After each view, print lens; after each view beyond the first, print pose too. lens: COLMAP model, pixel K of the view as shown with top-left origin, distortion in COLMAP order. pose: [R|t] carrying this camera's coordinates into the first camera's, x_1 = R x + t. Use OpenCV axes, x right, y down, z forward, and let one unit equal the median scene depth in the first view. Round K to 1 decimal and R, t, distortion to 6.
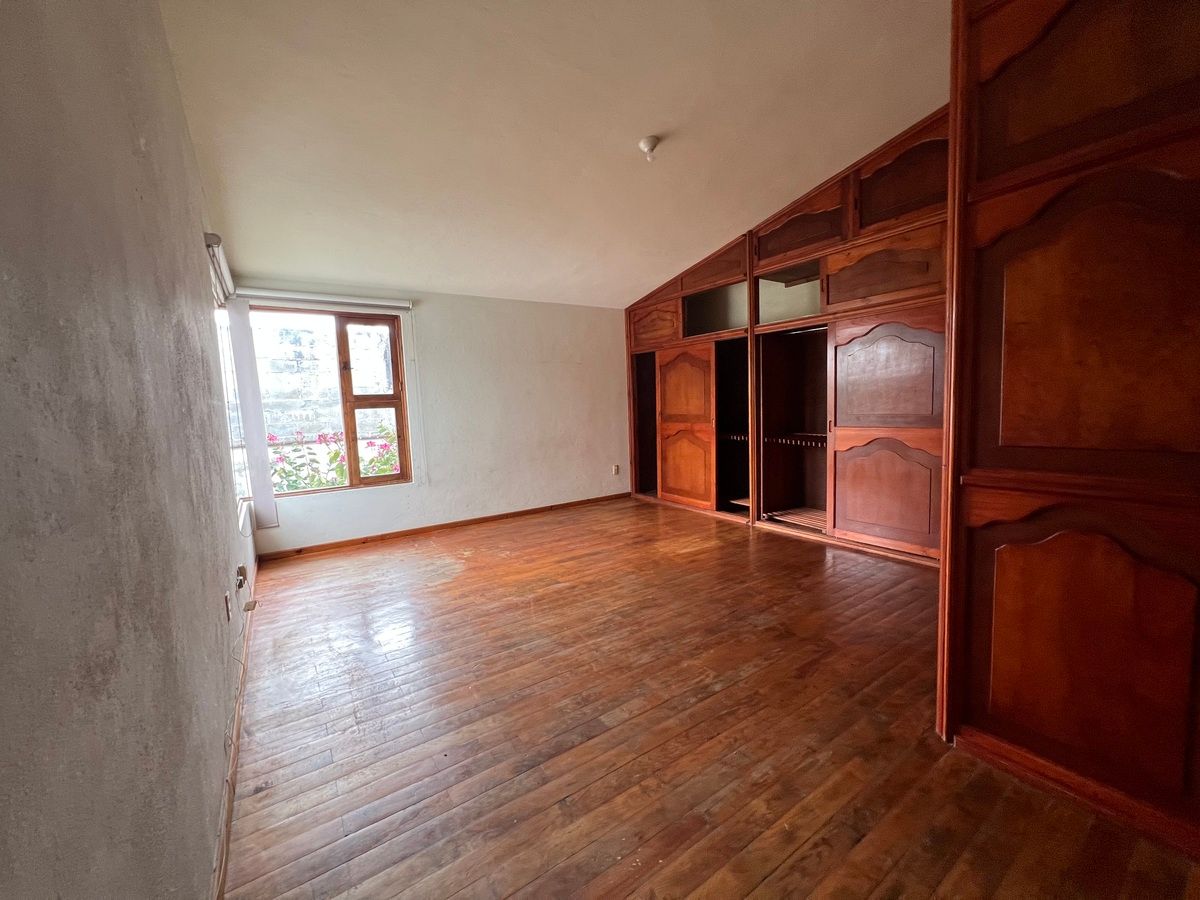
lens RADIAL K [[480.9, 0, 600.4], [0, 480.9, 448.5], [0, 0, 1]] dist [0.000581, -0.000507]
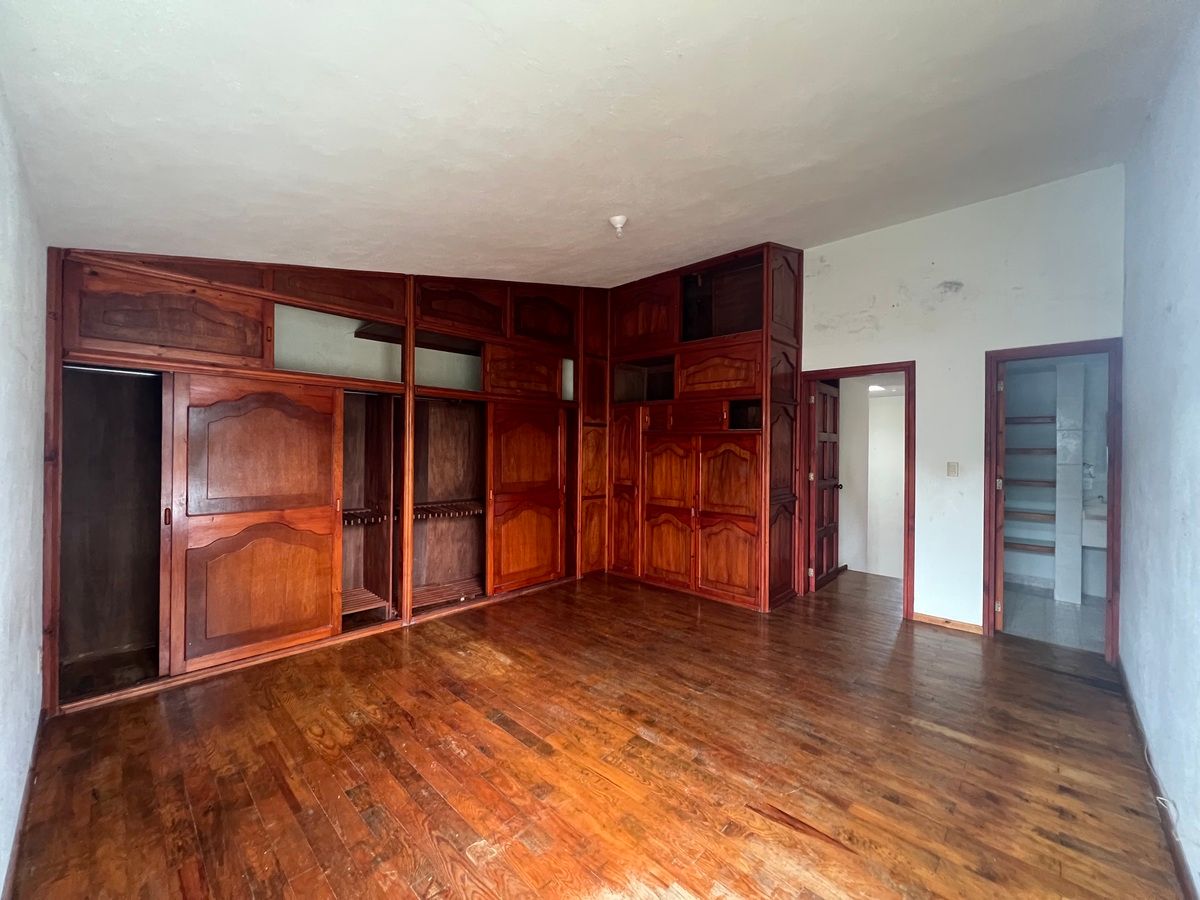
lens RADIAL K [[480.9, 0, 597.0], [0, 480.9, 447.9], [0, 0, 1]] dist [0.000581, -0.000507]
pose [[-0.208701, 0.033109, 0.977419, -0.642430], [0.093198, 0.995552, -0.013823, -0.112090], [-0.973529, 0.088209, -0.210859, 0.973340]]
